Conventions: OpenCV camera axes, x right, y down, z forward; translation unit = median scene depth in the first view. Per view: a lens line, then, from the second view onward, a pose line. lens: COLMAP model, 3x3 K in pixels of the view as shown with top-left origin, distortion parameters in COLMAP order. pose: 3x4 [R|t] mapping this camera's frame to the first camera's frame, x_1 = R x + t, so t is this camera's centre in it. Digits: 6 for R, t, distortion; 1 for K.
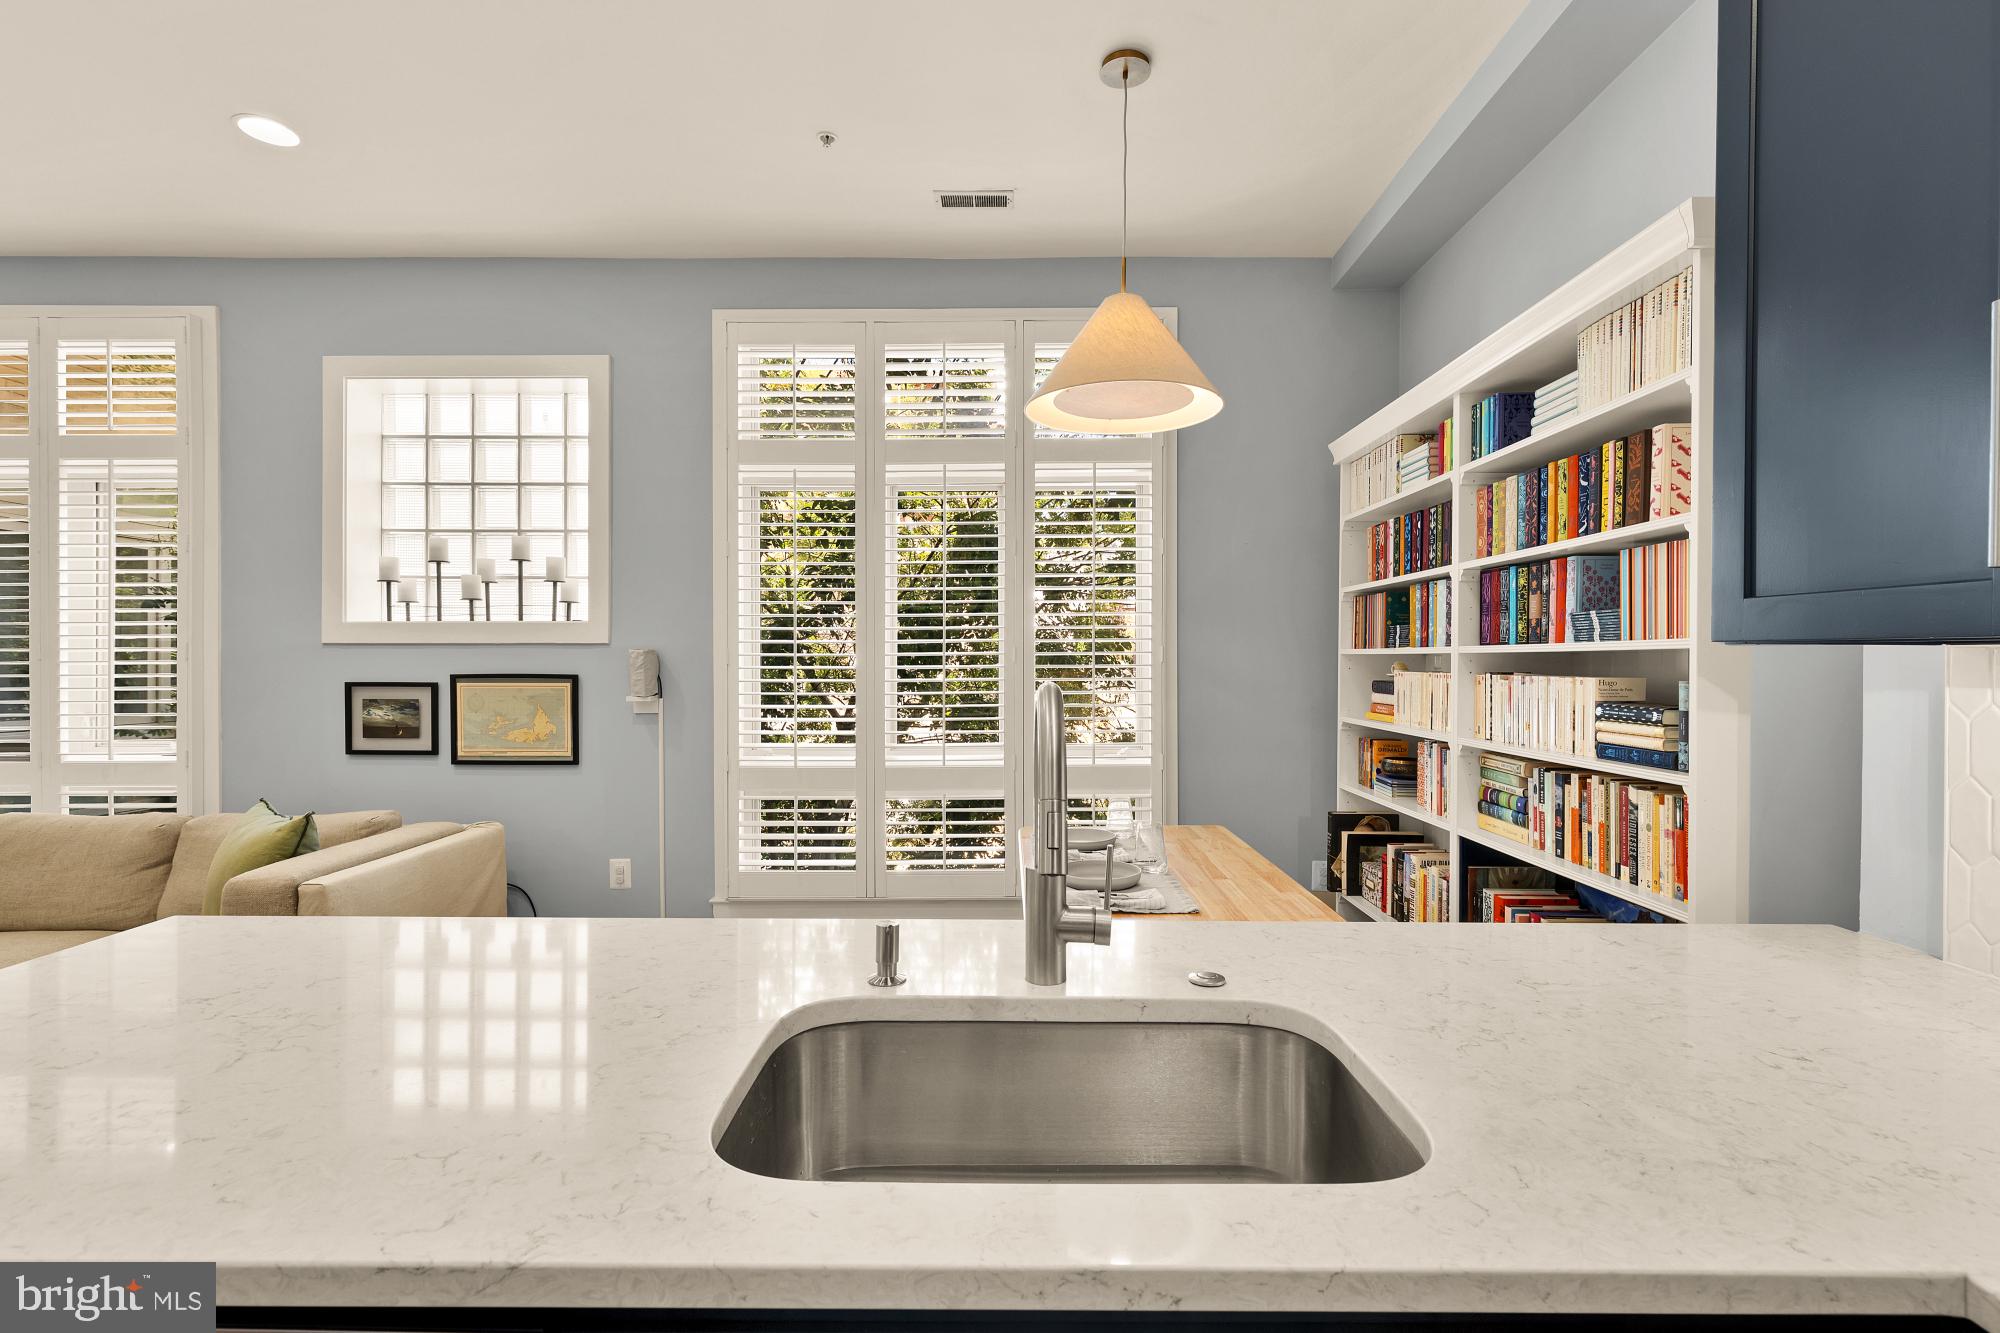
lens RADIAL K [[898.5, 0, 1007.4], [0, 898.5, 668.0], [0, 0, 1]] dist [0.006999, -0.001473]
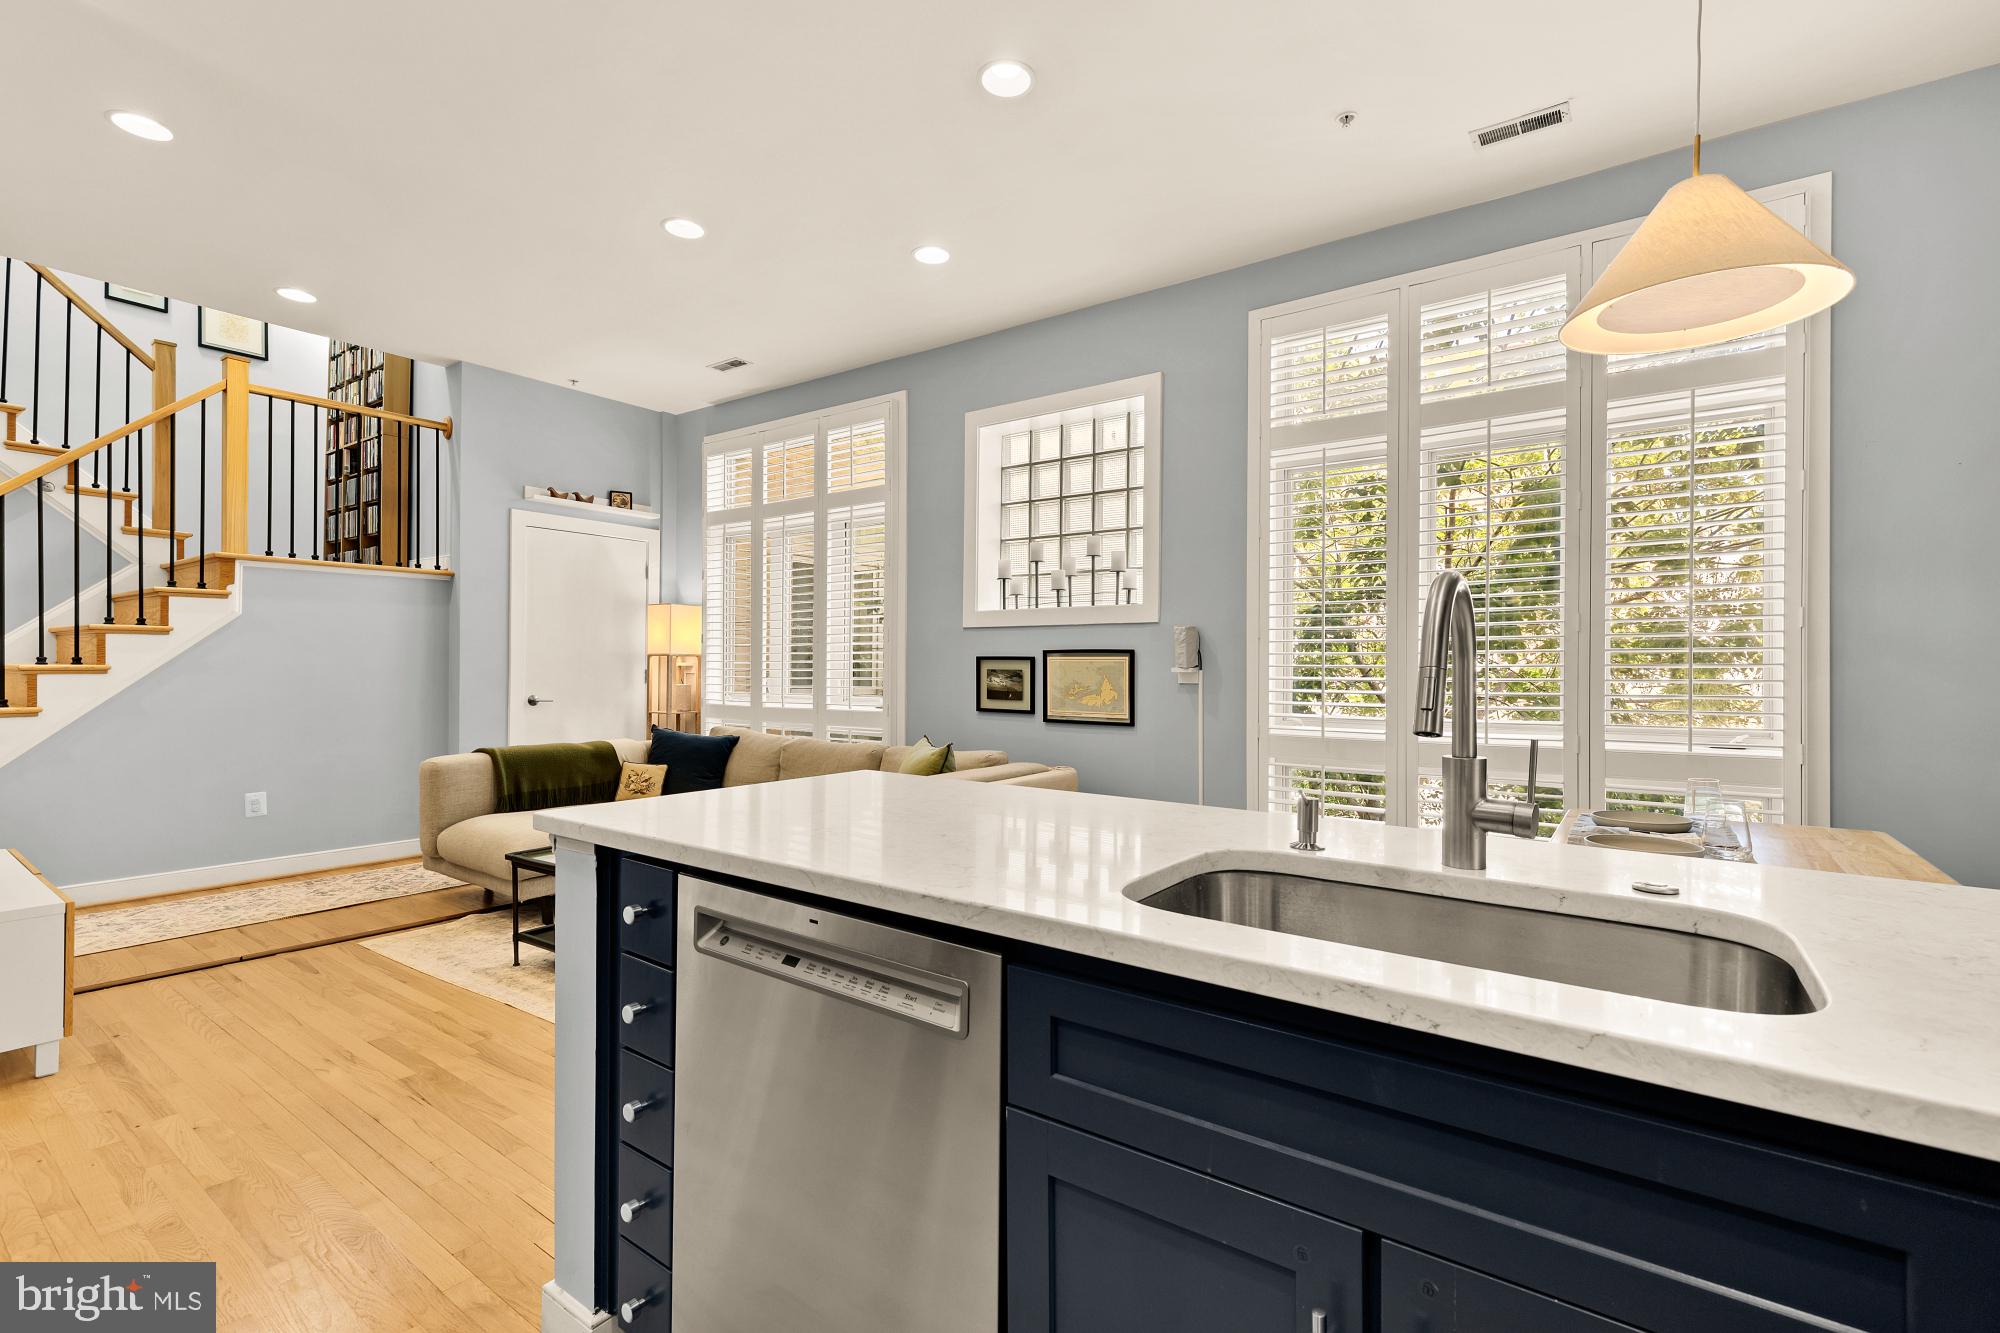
lens RADIAL K [[898.5, 0, 1006.6], [0, 898.5, 665.6], [0, 0, 1]] dist [0.006999, -0.001473]
pose [[0.814268, 0.001144, -0.580487, 0.070272], [-0.006710, 0.999950, -0.007442, 0.041010], [0.580450, 0.009955, 0.814235, -0.049787]]
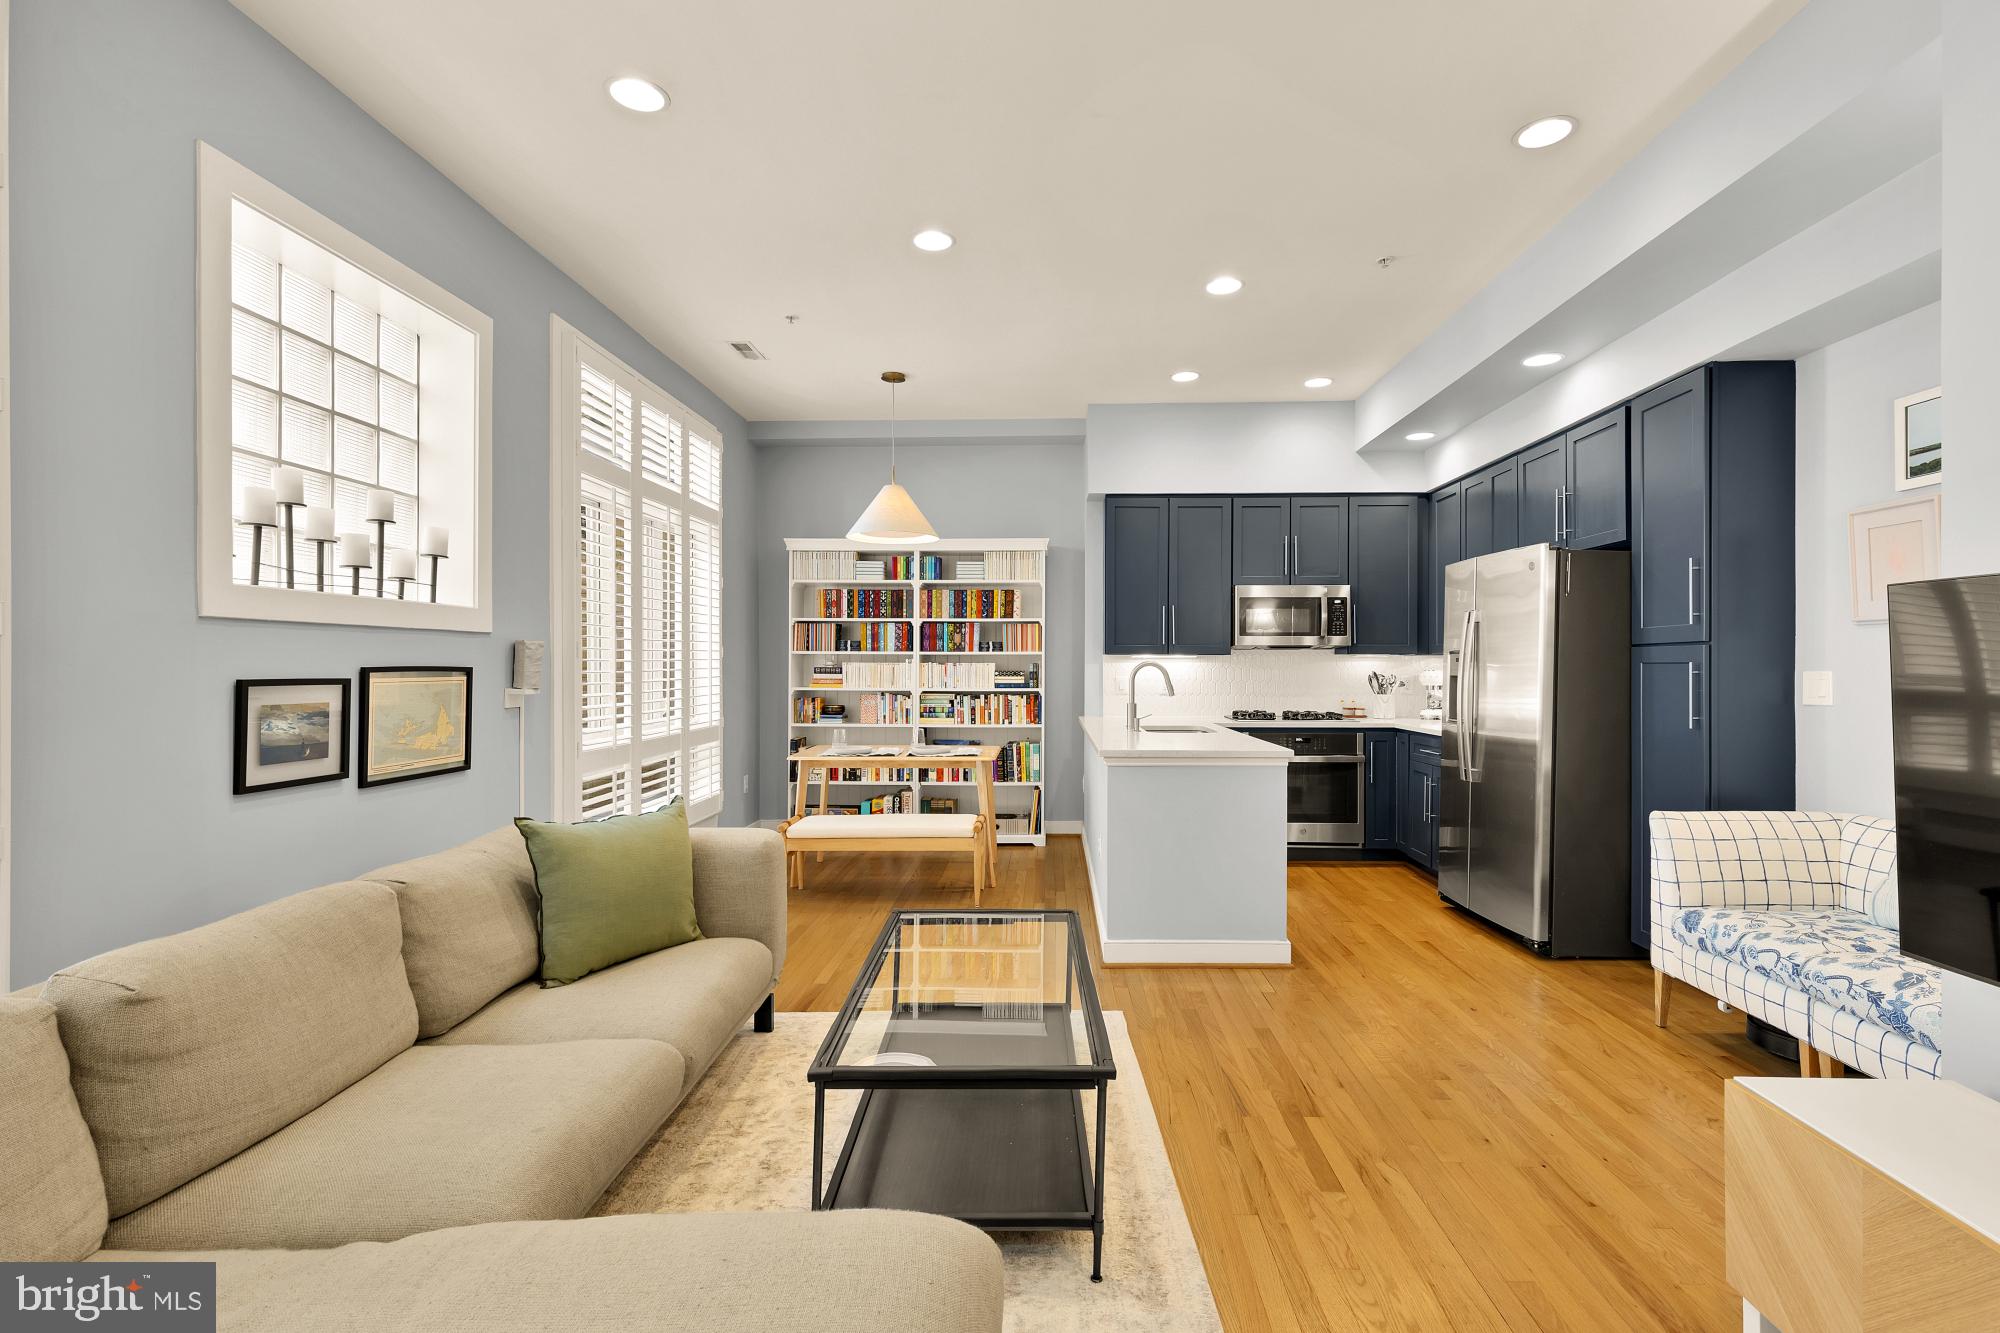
lens RADIAL K [[898.5, 0, 1029.0], [0, 898.5, 663.0], [0, 0, 1]] dist [0.006999, -0.001473]
pose [[0.021794, 0.001037, 0.999762, -1.461532], [0.007067, 0.999974, -0.001191, 0.008899], [-0.999738, 0.007091, 0.021786, 0.470528]]
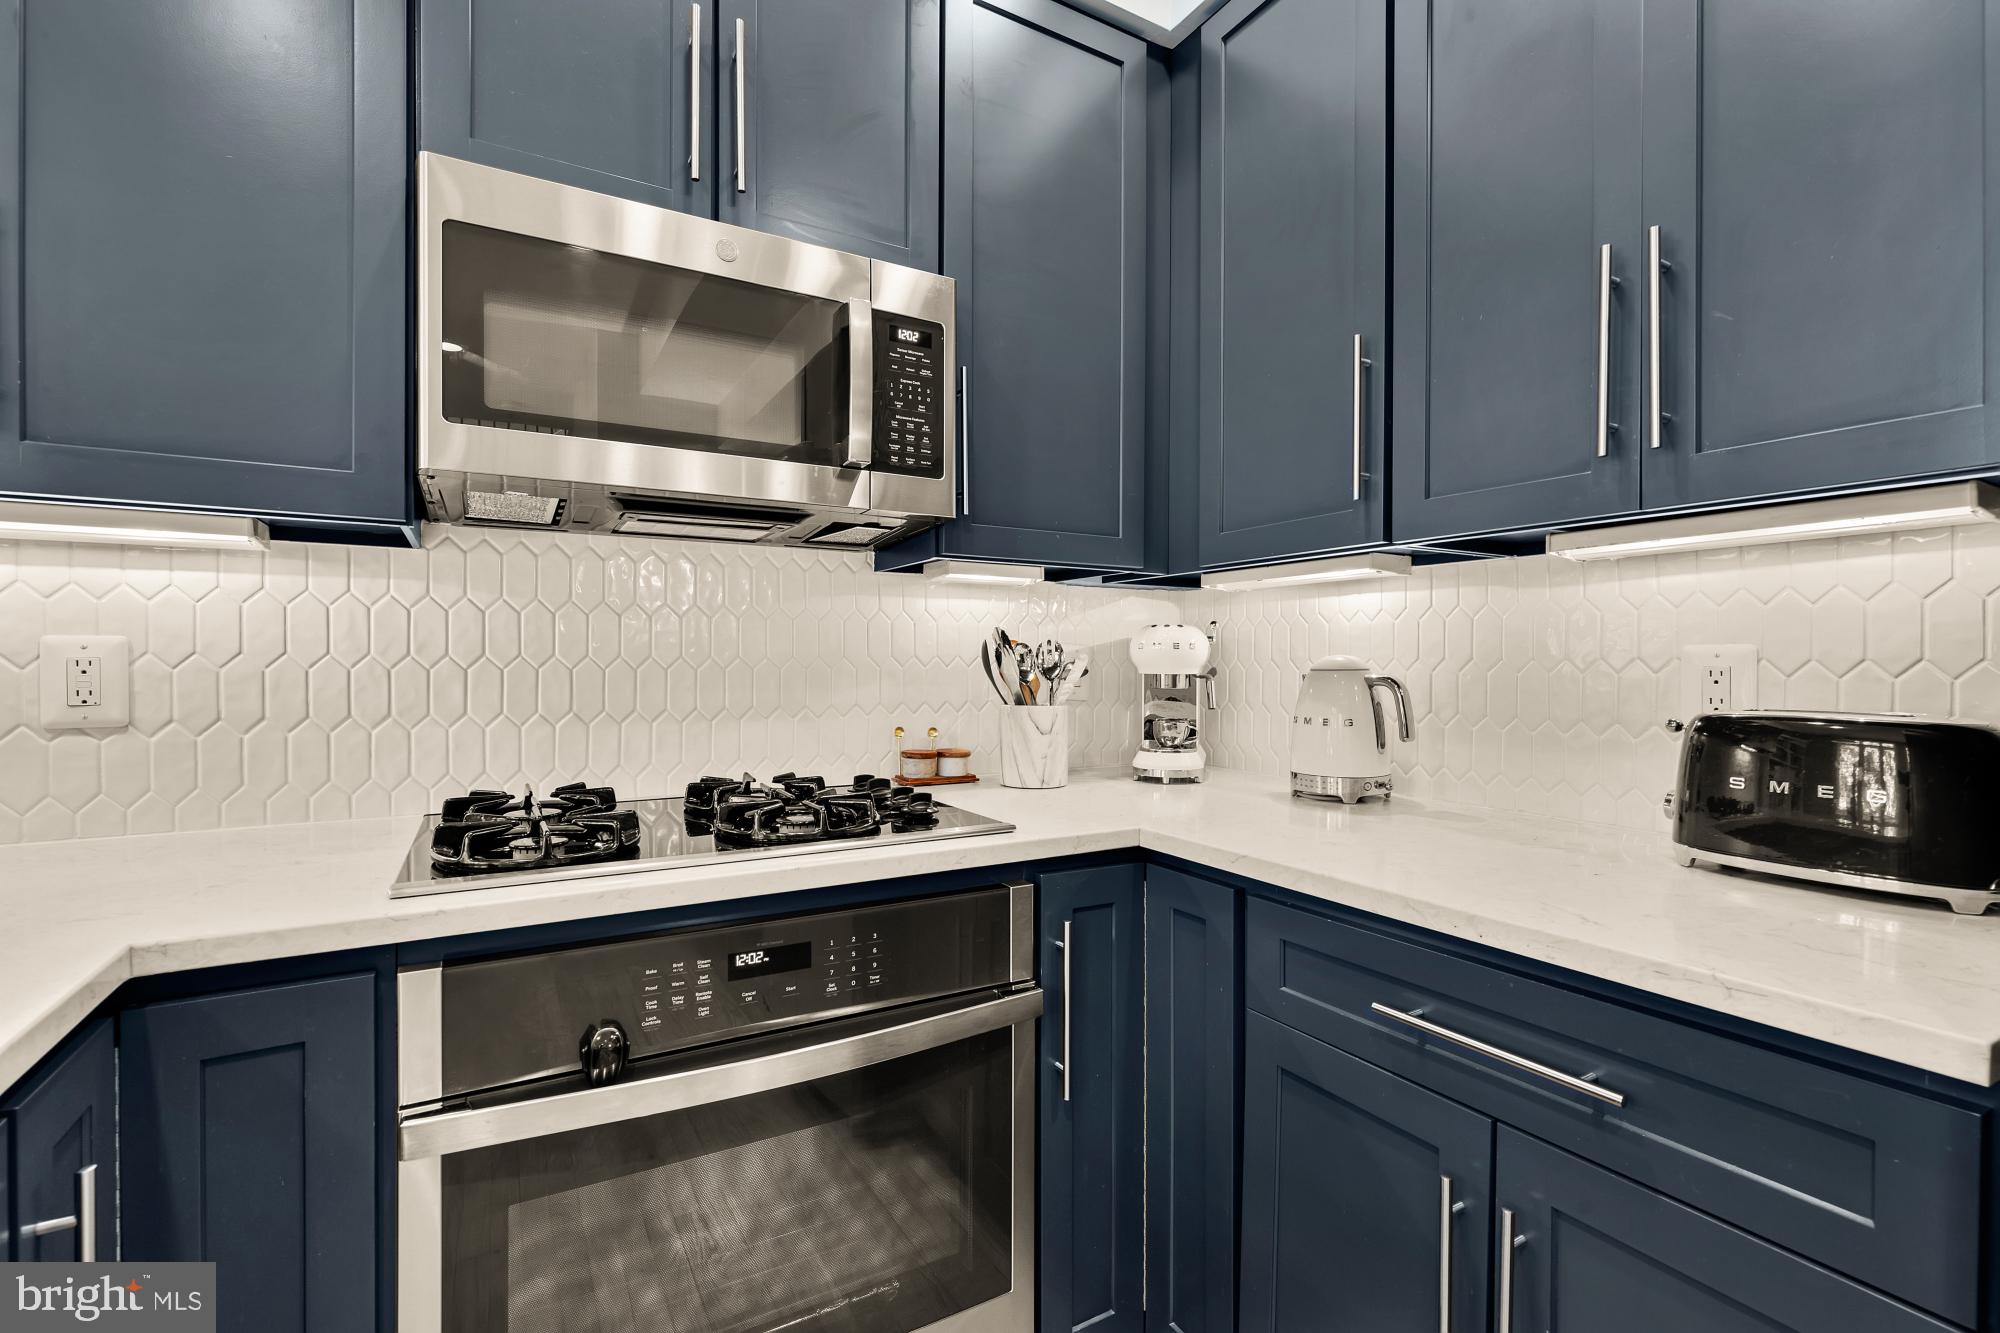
lens RADIAL K [[898.5, 0, 1001.1], [0, 898.5, 665.6], [0, 0, 1]] dist [0.006999, -0.001473]
pose [[-0.508356, -0.010702, 0.861081, -0.131419], [0.001547, 0.999910, 0.013340, 0.043217], [-0.861146, 0.008114, -0.508294, 0.100041]]
